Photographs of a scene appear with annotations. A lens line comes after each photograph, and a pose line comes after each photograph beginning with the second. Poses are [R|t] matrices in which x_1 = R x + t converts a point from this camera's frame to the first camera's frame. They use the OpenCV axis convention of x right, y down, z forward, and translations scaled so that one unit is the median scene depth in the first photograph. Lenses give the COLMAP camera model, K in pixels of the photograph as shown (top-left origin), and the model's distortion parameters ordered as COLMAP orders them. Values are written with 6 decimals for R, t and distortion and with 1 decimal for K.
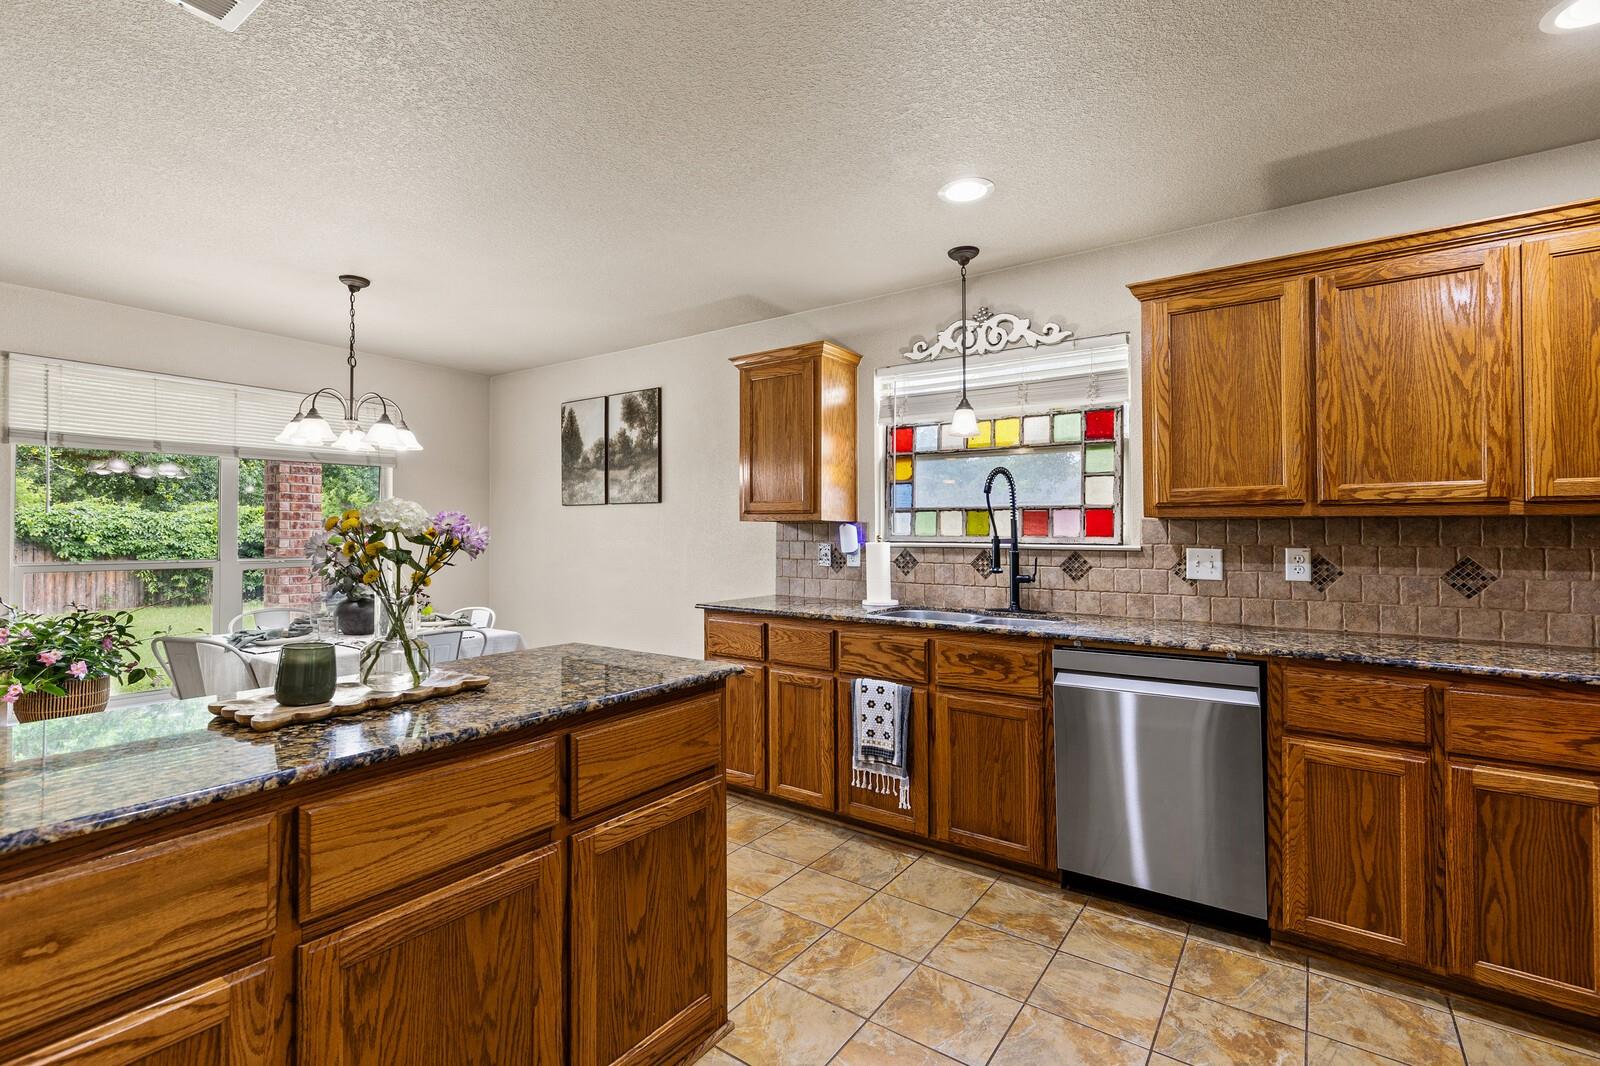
lens RADIAL K [[727.6, 0, 794.4], [0, 727.6, 528.1], [0, 0, 1]] dist [0.015195, 0.000238]
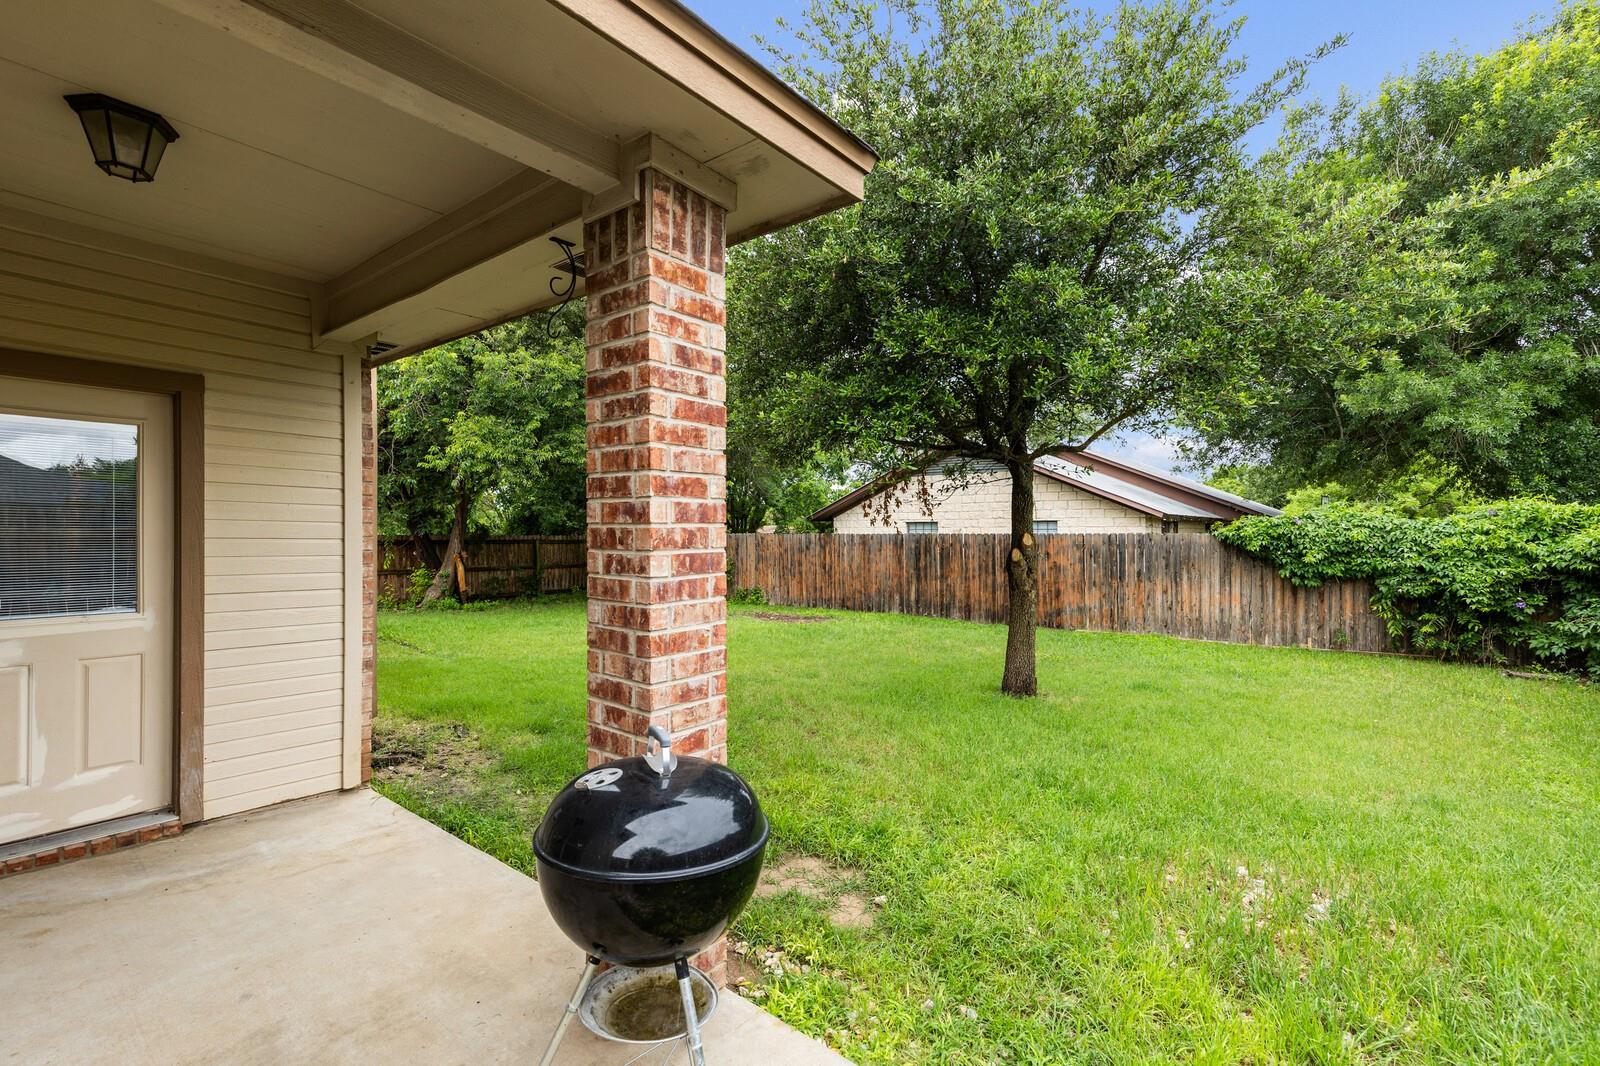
lens RADIAL K [[727.6, 0, 797.2], [0, 727.6, 532.2], [0, 0, 1]] dist [0.015195, 0.000238]
pose [[-0.065621, -0.002720, -0.997841, -0.437369], [0.001369, 0.999995, -0.002816, -0.024430], [0.997844, -0.001551, -0.065617, 1.487629]]
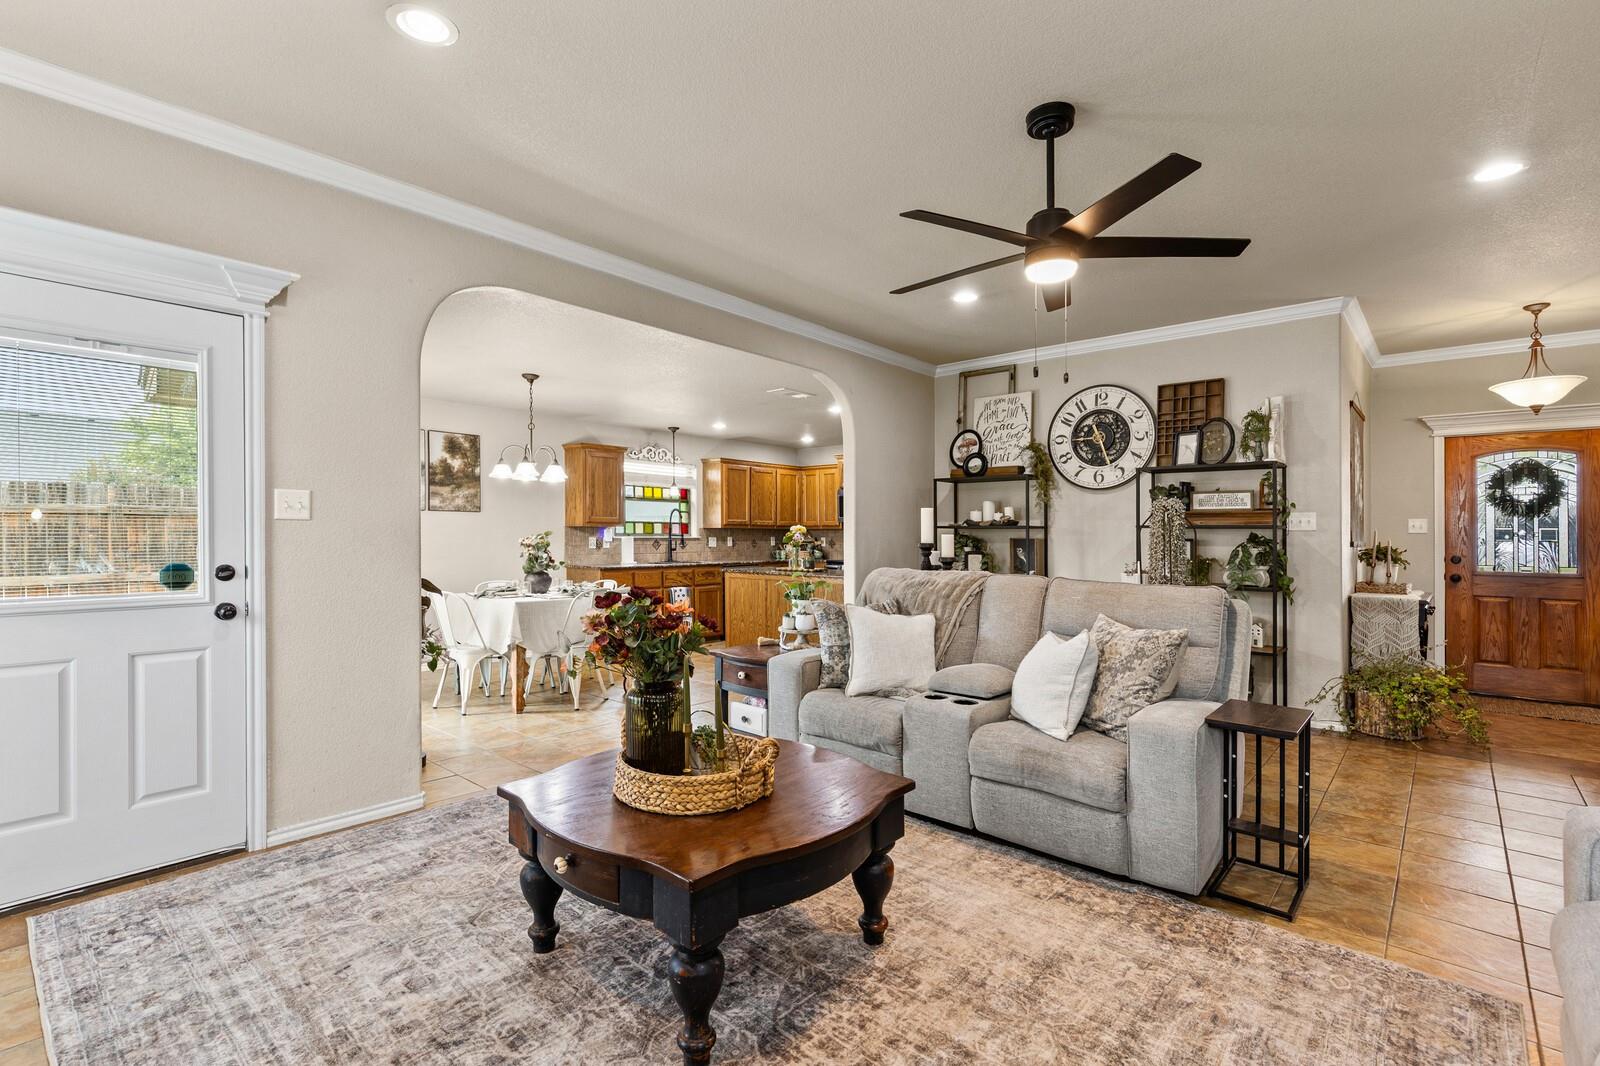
lens RADIAL K [[727.6, 0, 794.8], [0, 727.6, 536.5], [0, 0, 1]] dist [0.015195, 0.000238]
pose [[0.100455, -0.002973, 0.994937, -1.579412], [-0.006512, 0.999972, 0.003646, 0.005923], [-0.994920, -0.006846, 0.100433, 0.189709]]
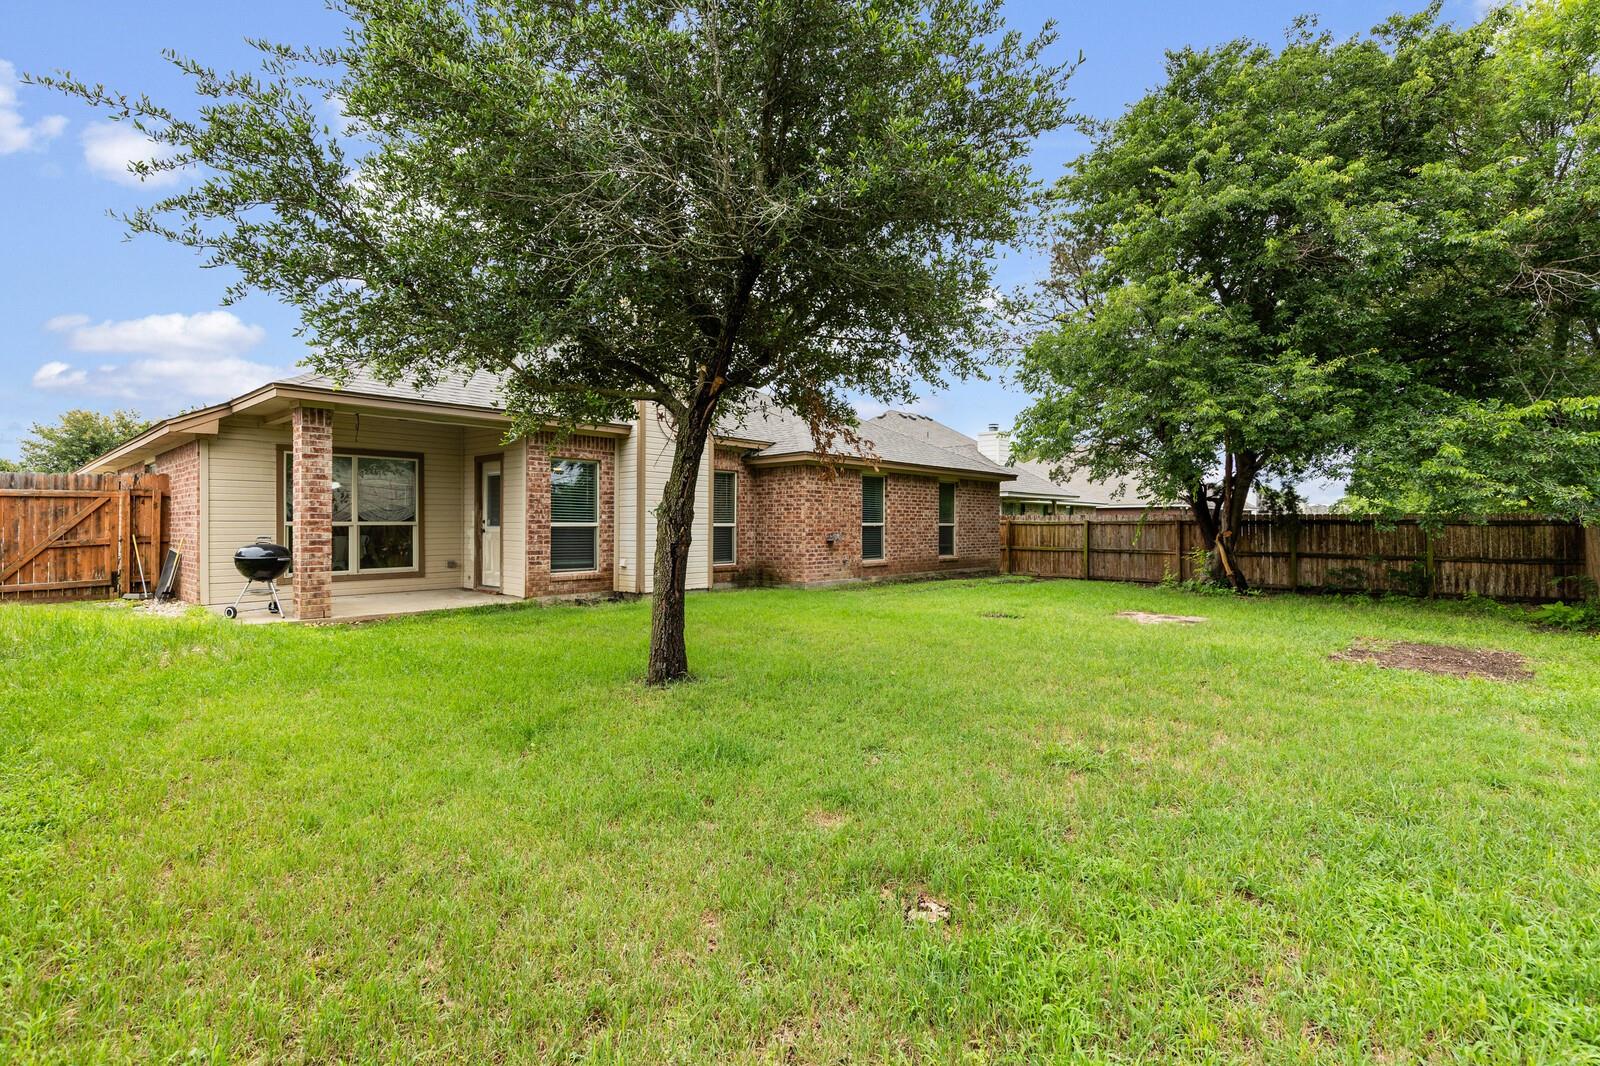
lens RADIAL K [[727.6, 0, 800.8], [0, 727.6, 528.0], [0, 0, 1]] dist [0.015195, 0.000238]
pose [[-0.995796, -0.002330, 0.091574, -3.079513], [-0.002213, 0.999997, 0.001385, 0.069145], [-0.091577, 0.001177, -0.995797, 3.551574]]
